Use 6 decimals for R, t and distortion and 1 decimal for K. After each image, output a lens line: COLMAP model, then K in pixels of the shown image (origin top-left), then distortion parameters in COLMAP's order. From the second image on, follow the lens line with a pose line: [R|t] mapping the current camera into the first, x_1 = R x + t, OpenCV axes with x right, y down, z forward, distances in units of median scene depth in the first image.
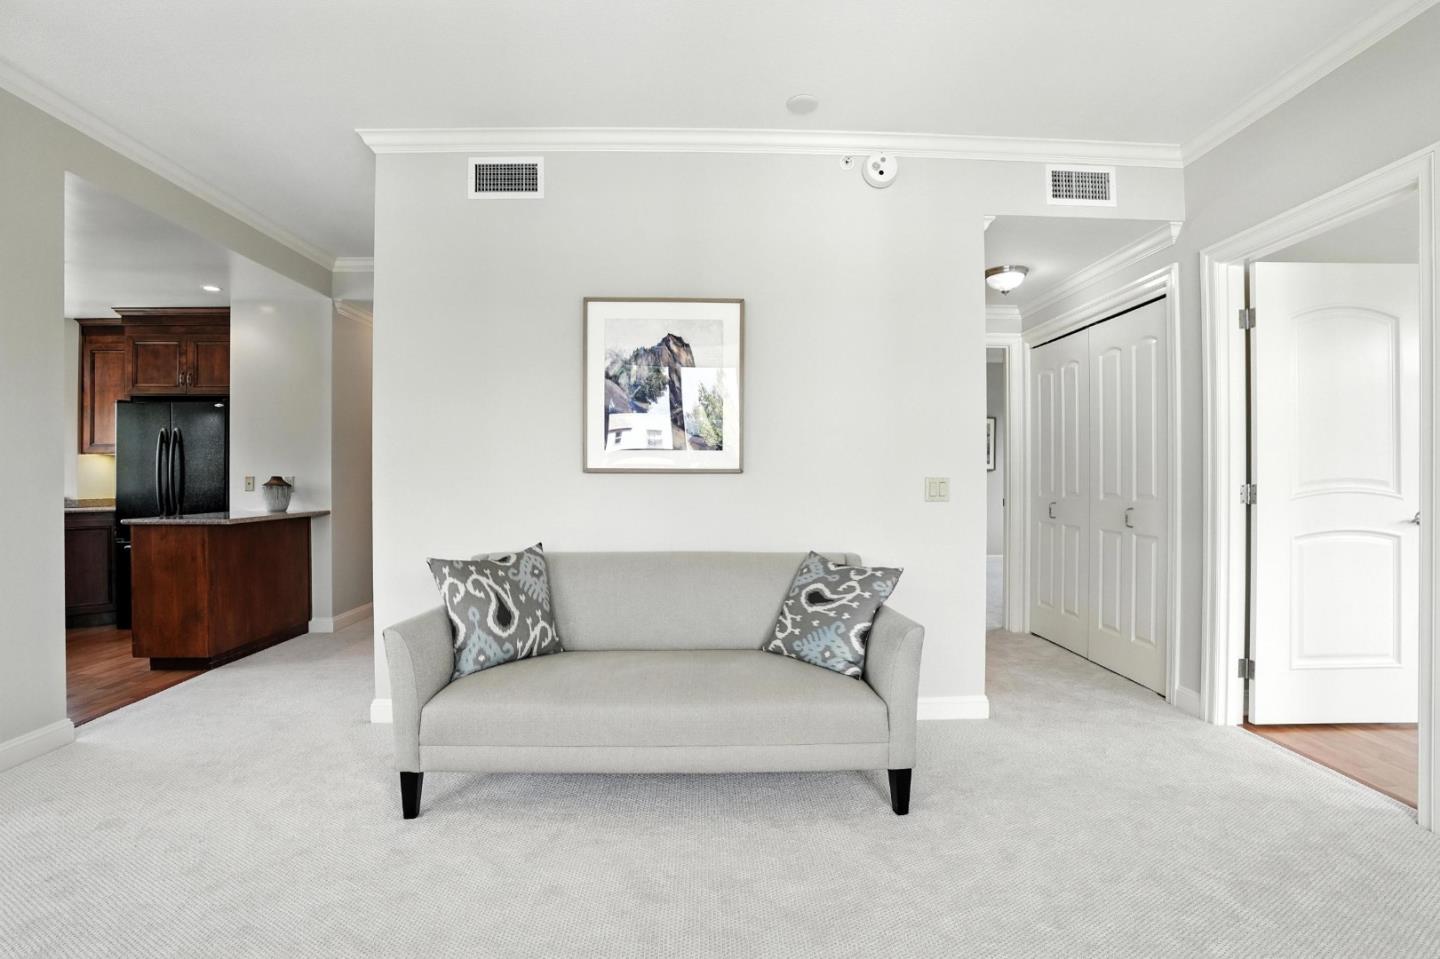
lens RADIAL K [[675.3, 0, 729.2], [0, 675.3, 473.6], [0, 0, 1]] dist [-0.073768, 0.028540]
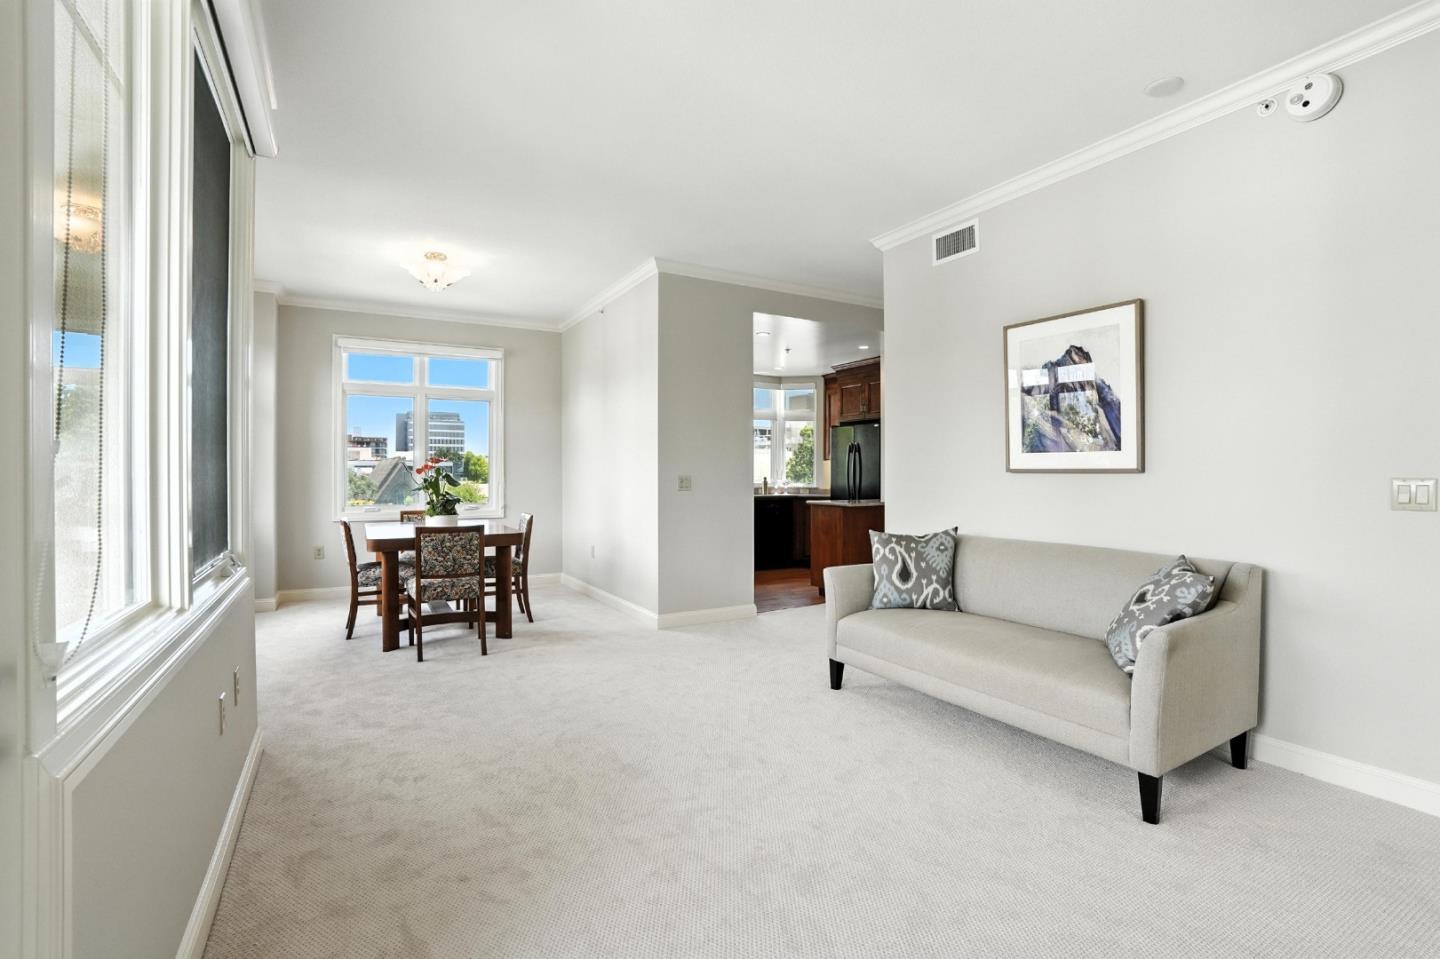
lens RADIAL K [[675.3, 0, 729.2], [0, 675.3, 473.6], [0, 0, 1]] dist [-0.073768, 0.028540]
pose [[0.476208, -0.000545, -0.879332, 0.685899], [0.006027, 0.999978, 0.002644, -0.006362], [0.879312, -0.006559, 0.476201, -0.003544]]
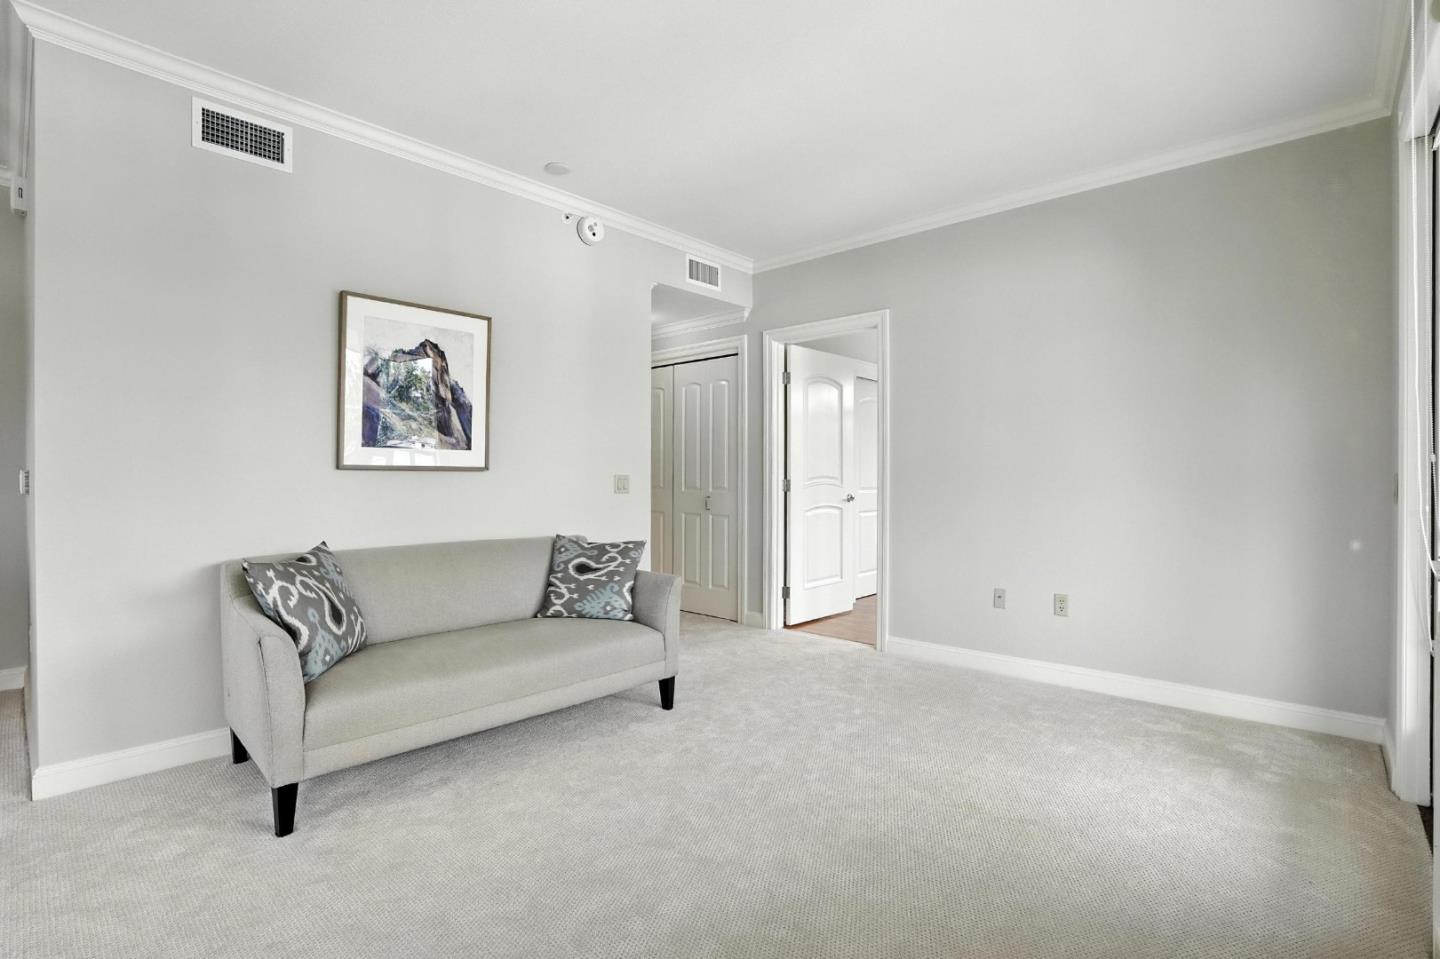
lens RADIAL K [[675.3, 0, 729.2], [0, 675.3, 473.6], [0, 0, 1]] dist [-0.073768, 0.028540]
pose [[0.696515, 0.003730, 0.717533, -0.588808], [-0.007872, 0.999966, 0.002442, -0.002013], [-0.717499, -0.007349, 0.696520, -0.088920]]
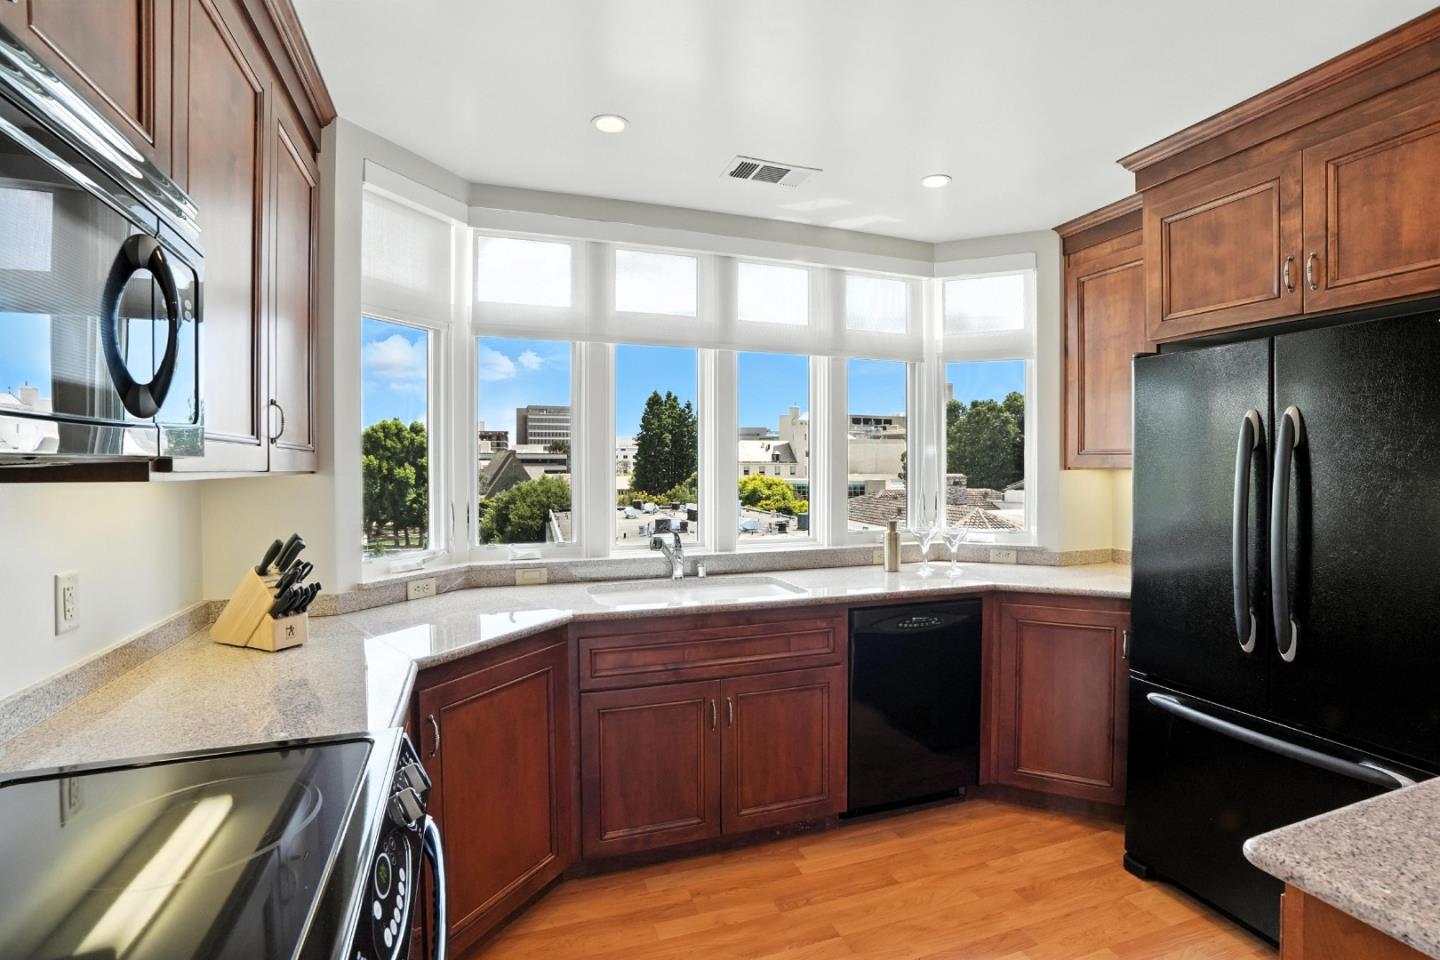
lens RADIAL K [[675.3, 0, 729.2], [0, 675.3, 474.1], [0, 0, 1]] dist [-0.073768, 0.028540]
pose [[0.322923, 0.011571, -0.946354, -1.120810], [0.006883, 0.999870, 0.014574, -0.076991], [0.946400, -0.011220, 0.322801, 1.089047]]
